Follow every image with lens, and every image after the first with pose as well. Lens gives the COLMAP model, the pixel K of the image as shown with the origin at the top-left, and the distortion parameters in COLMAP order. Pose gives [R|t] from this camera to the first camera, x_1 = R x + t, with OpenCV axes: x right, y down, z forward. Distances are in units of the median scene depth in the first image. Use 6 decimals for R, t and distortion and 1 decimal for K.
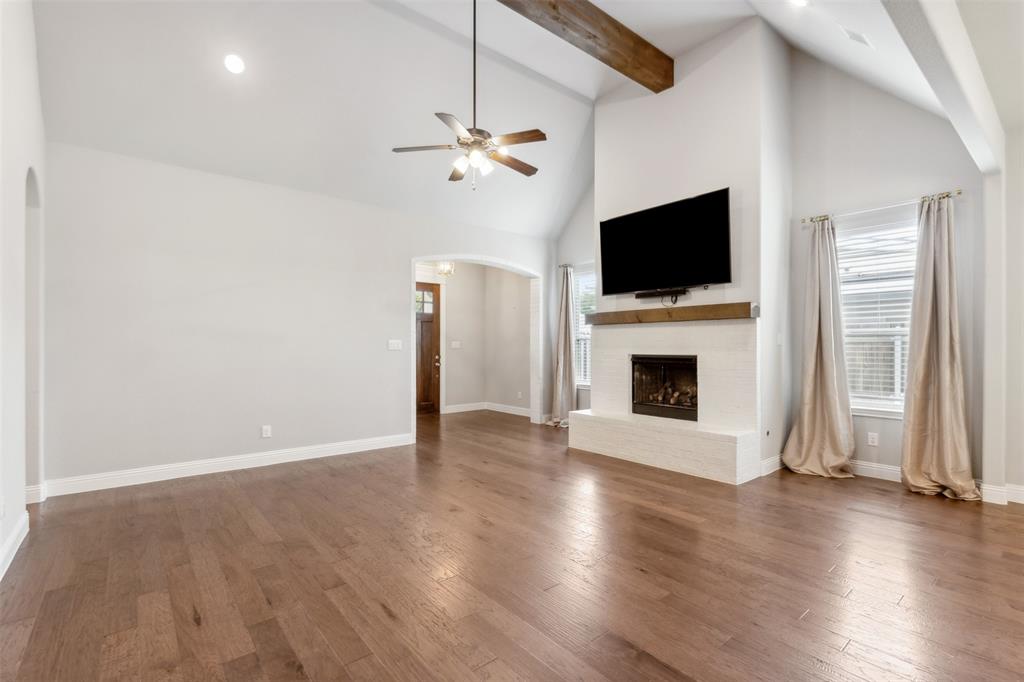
lens RADIAL K [[469.6, 0, 516.2], [0, 469.6, 345.6], [0, 0, 1]] dist [0.014047, -0.005773]
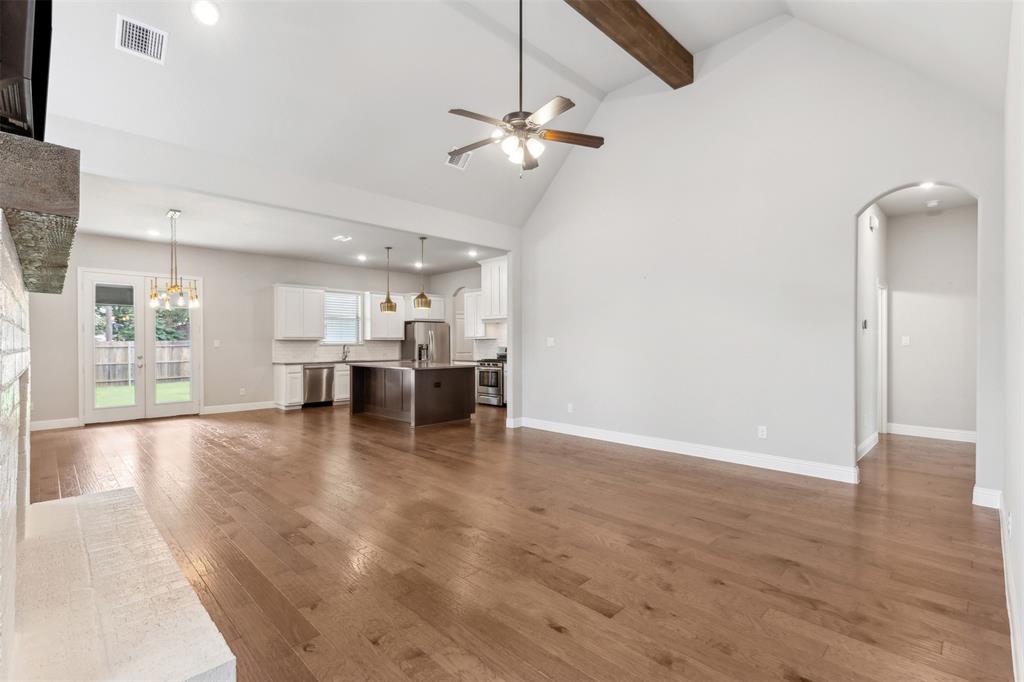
lens RADIAL K [[469.6, 0, 518.4], [0, 469.6, 341.4], [0, 0, 1]] dist [0.014047, -0.005773]
pose [[-0.995016, 0.004773, -0.099605, 0.006507], [0.004735, 0.999989, 0.000619, -0.003913], [0.099606, 0.000144, -0.995027, 1.283017]]
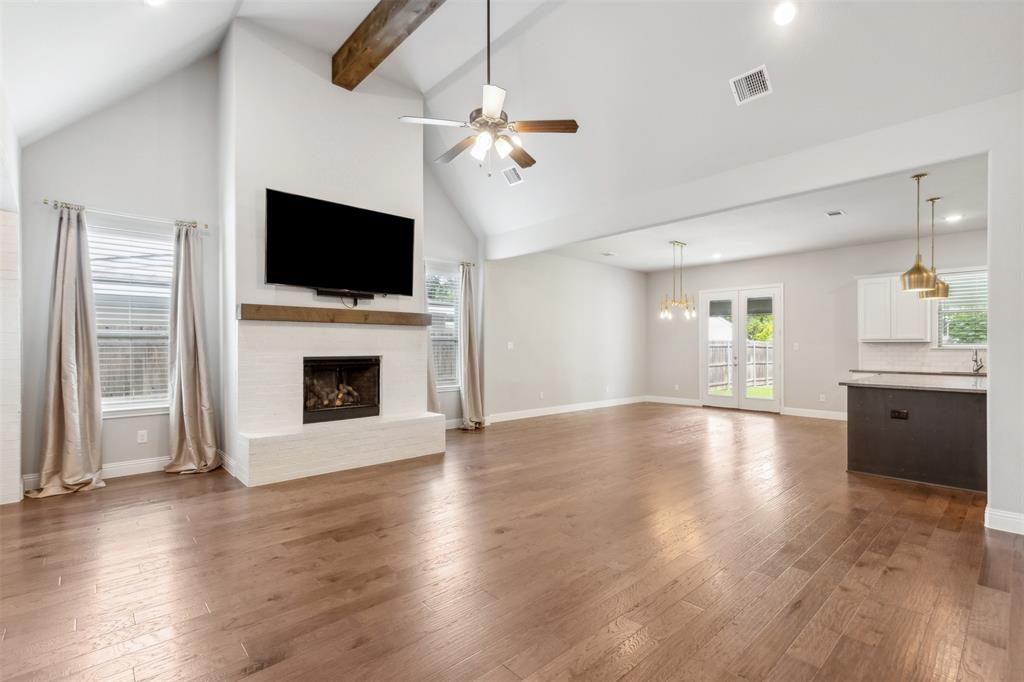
lens RADIAL K [[469.6, 0, 509.4], [0, 469.6, 347.9], [0, 0, 1]] dist [0.014047, -0.005773]
pose [[-0.050063, -0.002037, 0.998744, -0.659616], [0.001110, 0.999997, 0.002095, -0.000104], [-0.998745, 0.001214, -0.050060, 0.666913]]
